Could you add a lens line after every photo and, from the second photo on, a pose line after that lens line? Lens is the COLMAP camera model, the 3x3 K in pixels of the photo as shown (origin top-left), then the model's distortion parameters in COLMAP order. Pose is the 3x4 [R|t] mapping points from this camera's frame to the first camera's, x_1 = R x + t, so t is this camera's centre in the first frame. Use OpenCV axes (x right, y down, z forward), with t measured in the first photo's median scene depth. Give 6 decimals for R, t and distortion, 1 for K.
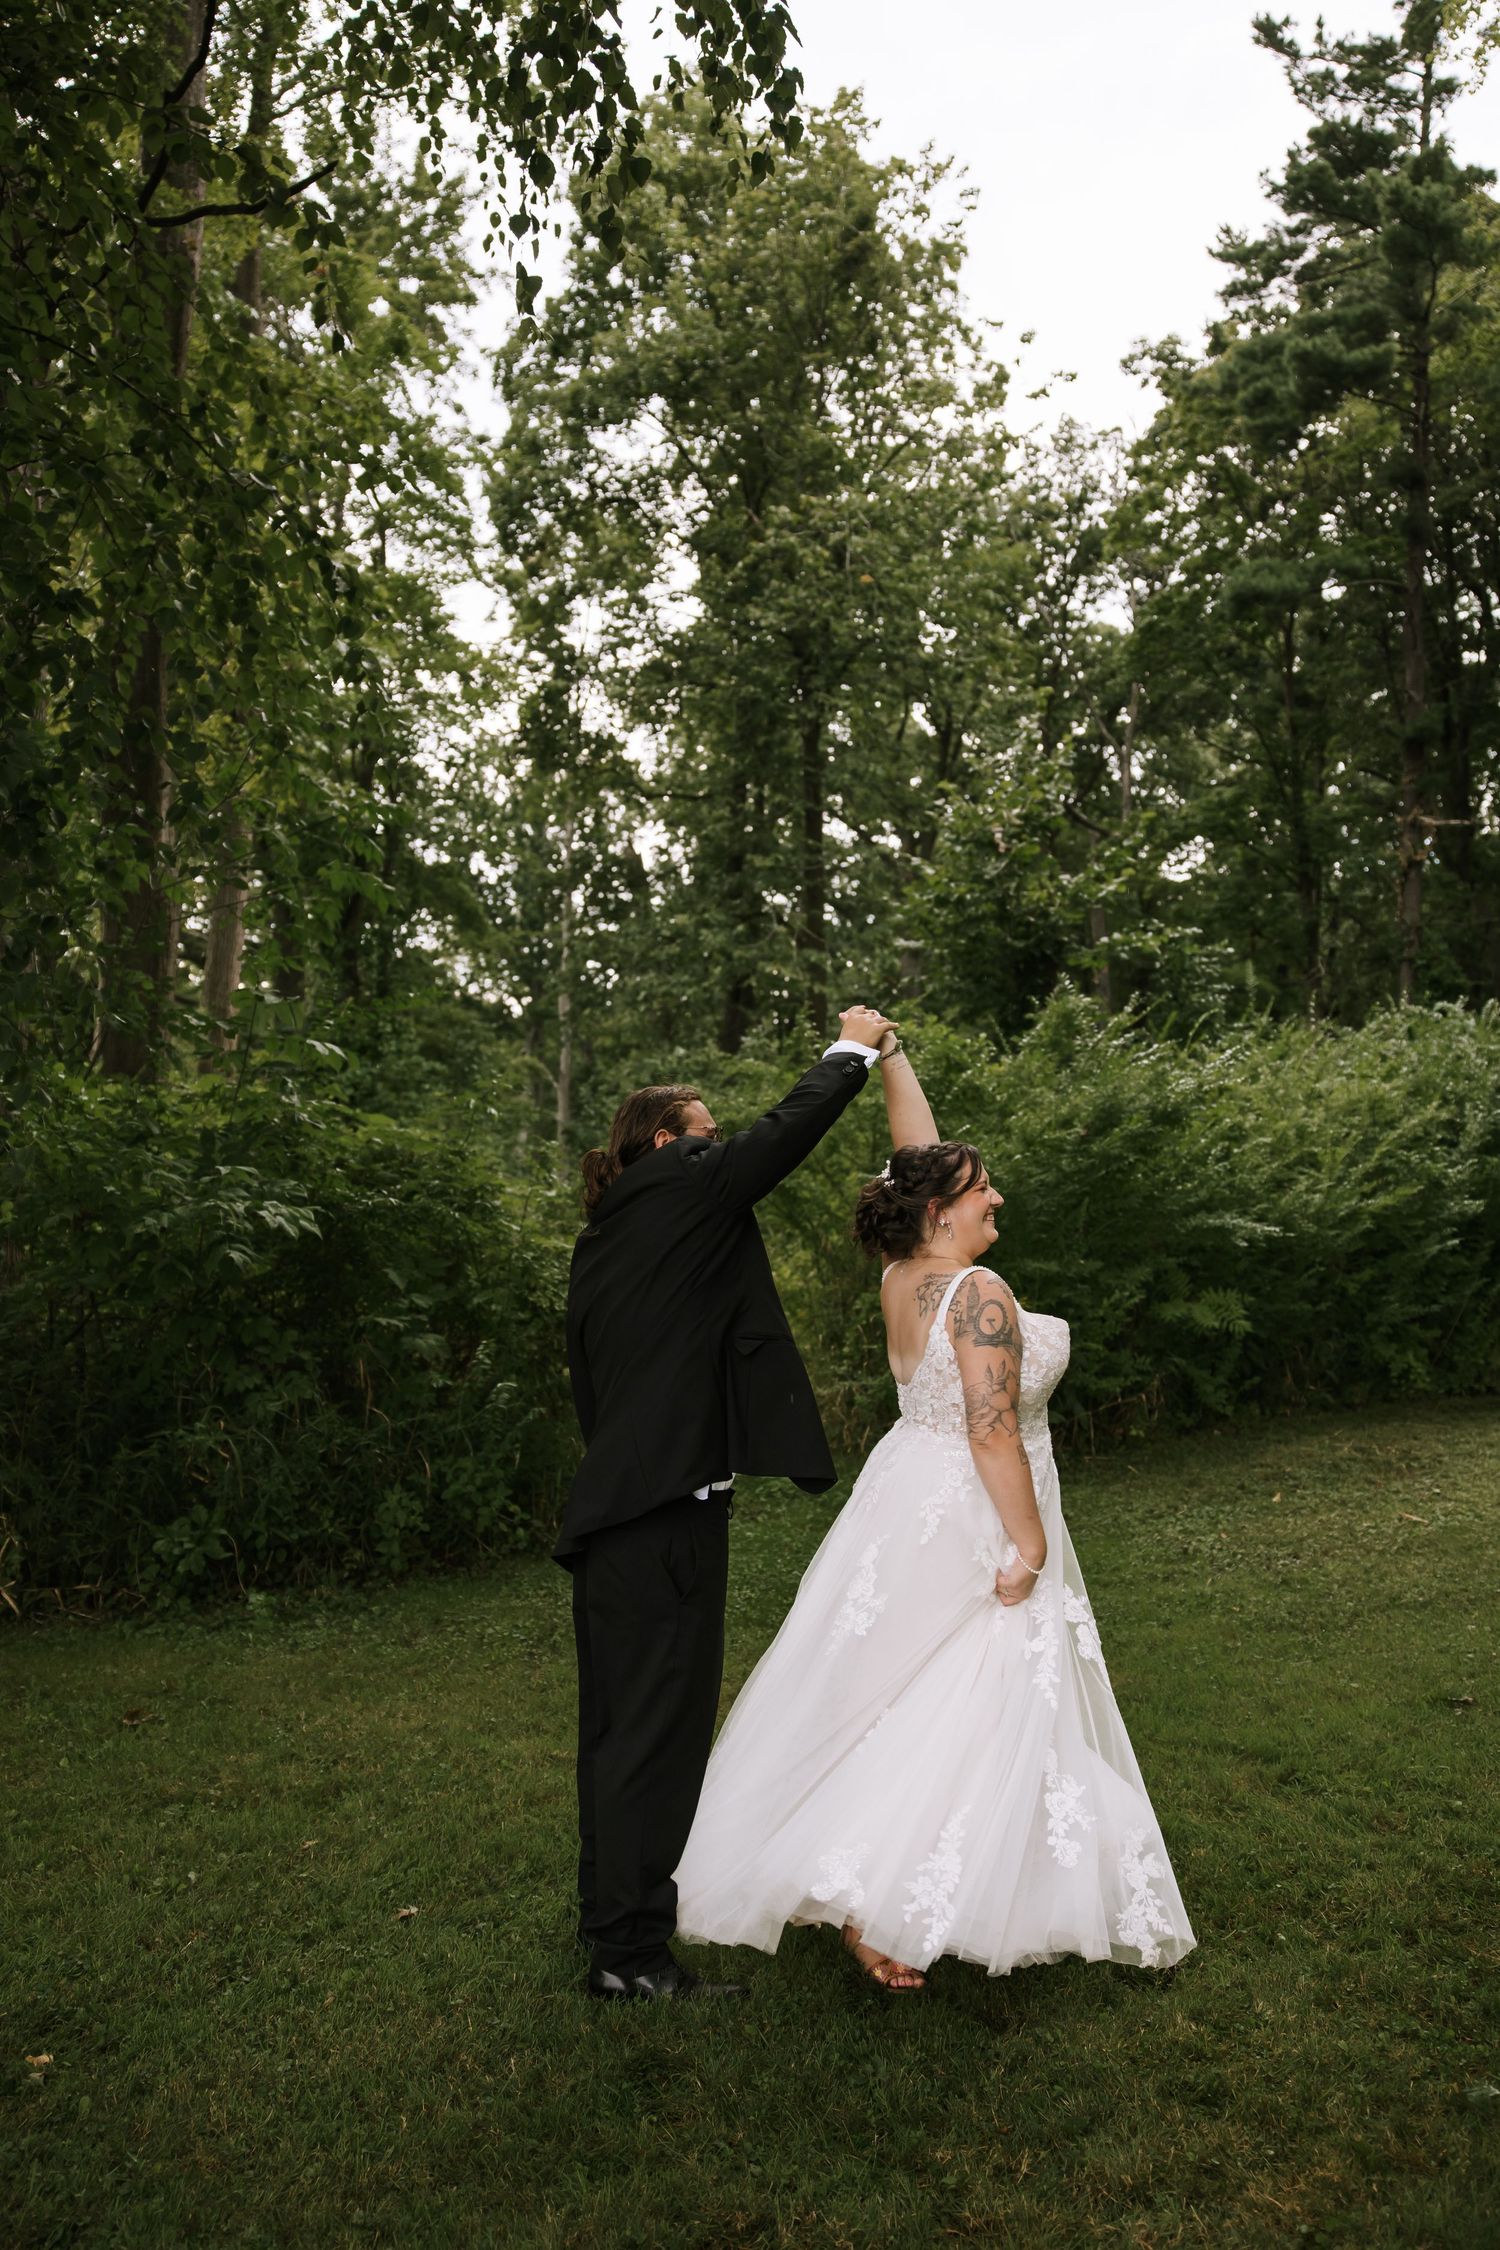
lens RADIAL K [[1784.7, 0, 748.6], [0, 1784.7, 1130.1], [0, 0, 1]] dist [-0.011377, 0.027941]
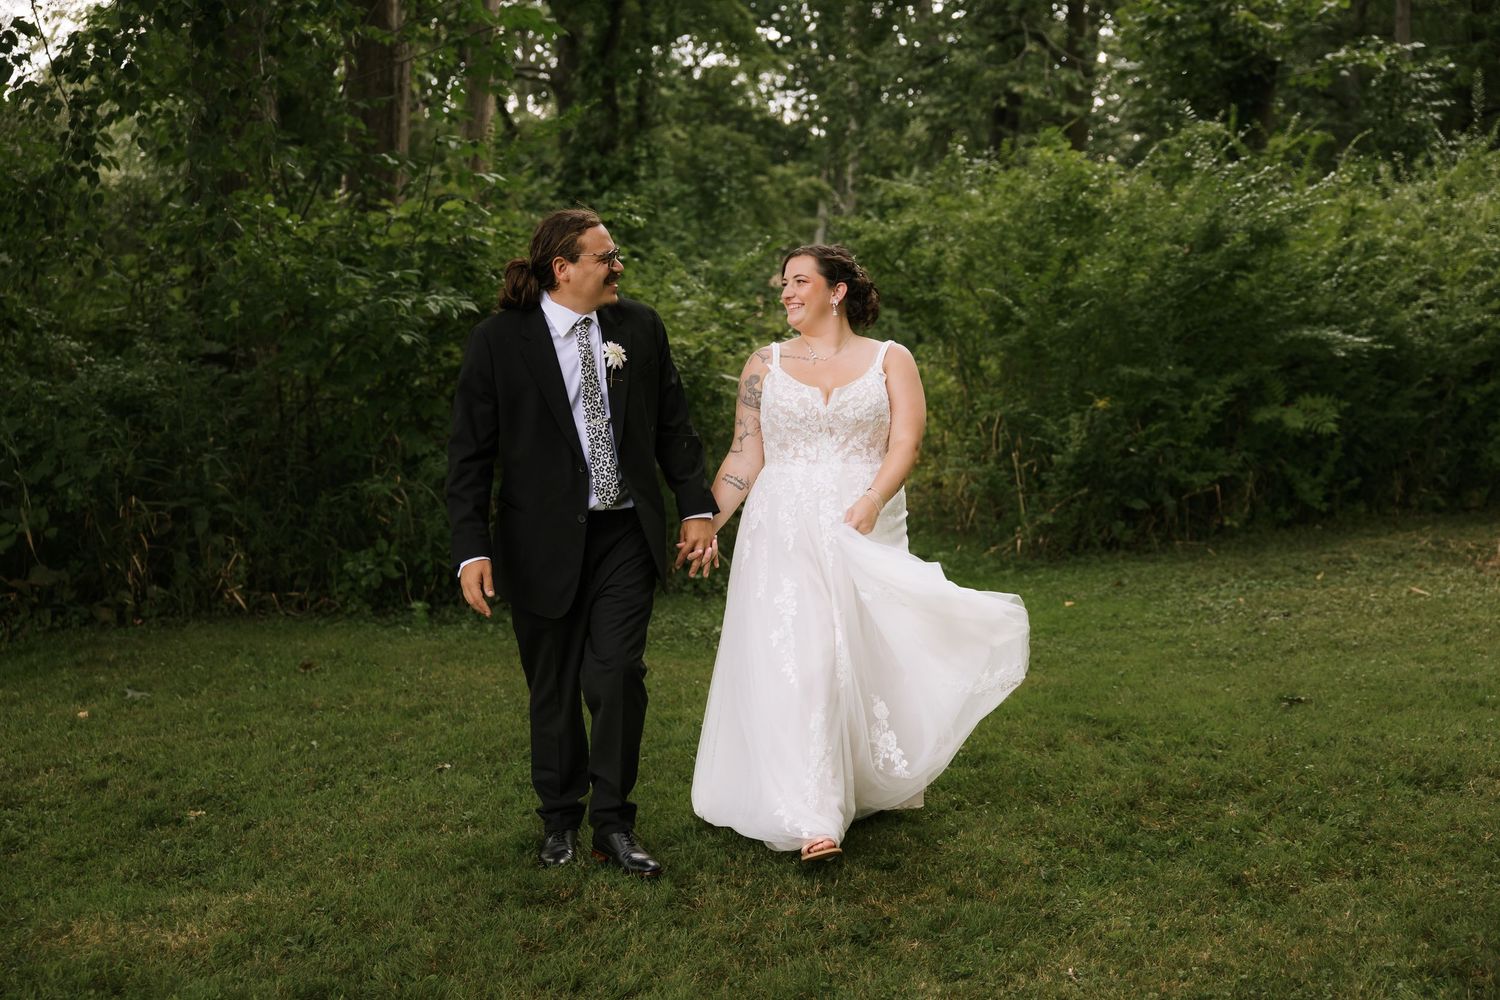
lens RADIAL K [[1807.5, 0, 749.8], [0, 1807.5, 494.4], [0, 0, 1]] dist [0.012129, 0.000000]
pose [[0.985182, 0.022015, -0.170091, 0.046307], [0.000760, 0.991157, 0.132690, 0.000782], [0.171508, -0.130854, 0.976454, -0.061275]]
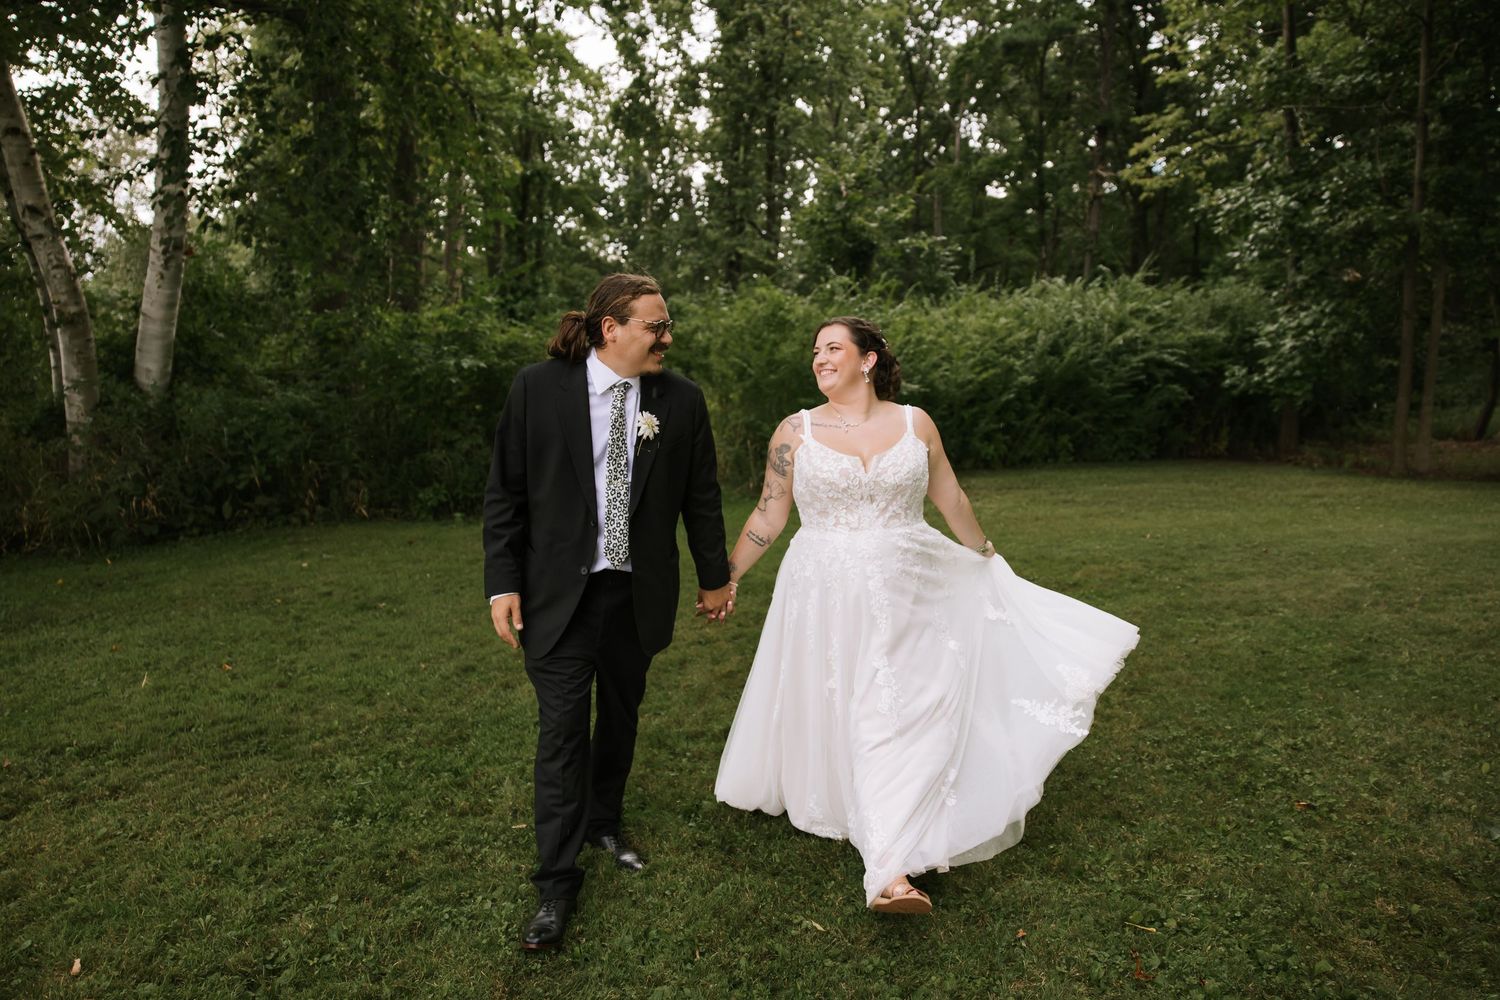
lens RADIAL K [[1000.5, 0, 740.2], [0, 1000.5, 494.4], [0, 0, 1]] dist [0.011361, -0.005665]
pose [[0.999586, 0.021015, -0.019649, 0.040747], [-0.017683, 0.987508, 0.156572, -0.001543], [0.022694, -0.156159, 0.987471, -0.107283]]
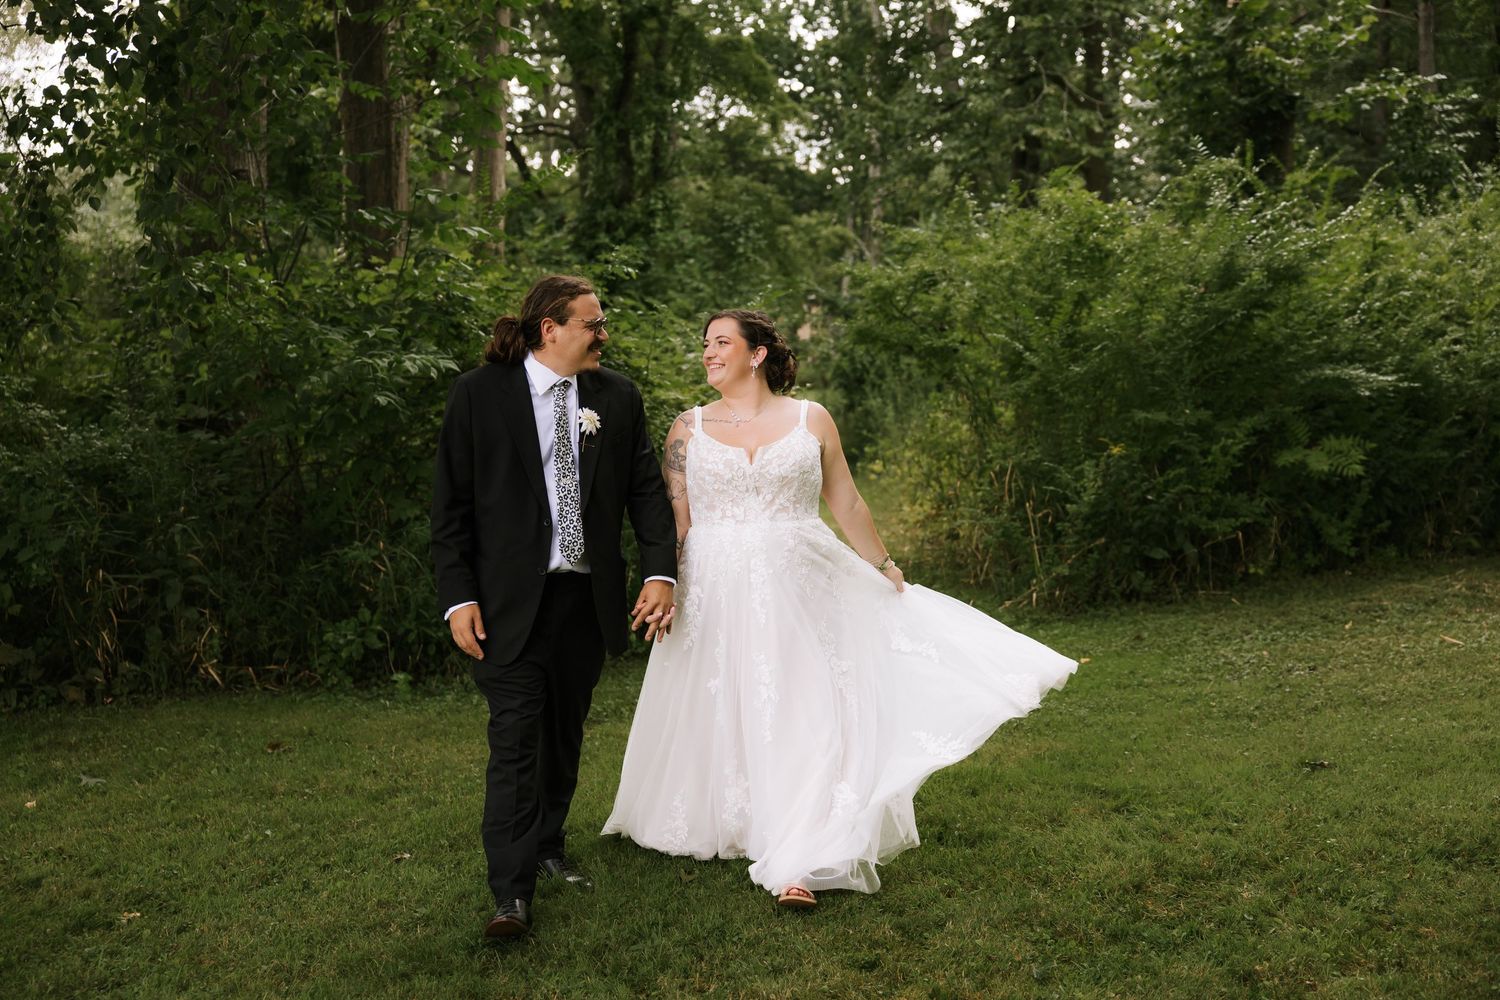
lens RADIAL K [[1807.5, 0, 752.1], [0, 1807.5, 499.6], [0, 0, 1]] dist [0.012129, 0.000000]
pose [[0.982103, -0.002650, -0.188327, 0.051032], [0.023403, 0.993869, 0.108055, 0.000977], [0.186886, -0.110529, 0.976144, -0.046457]]
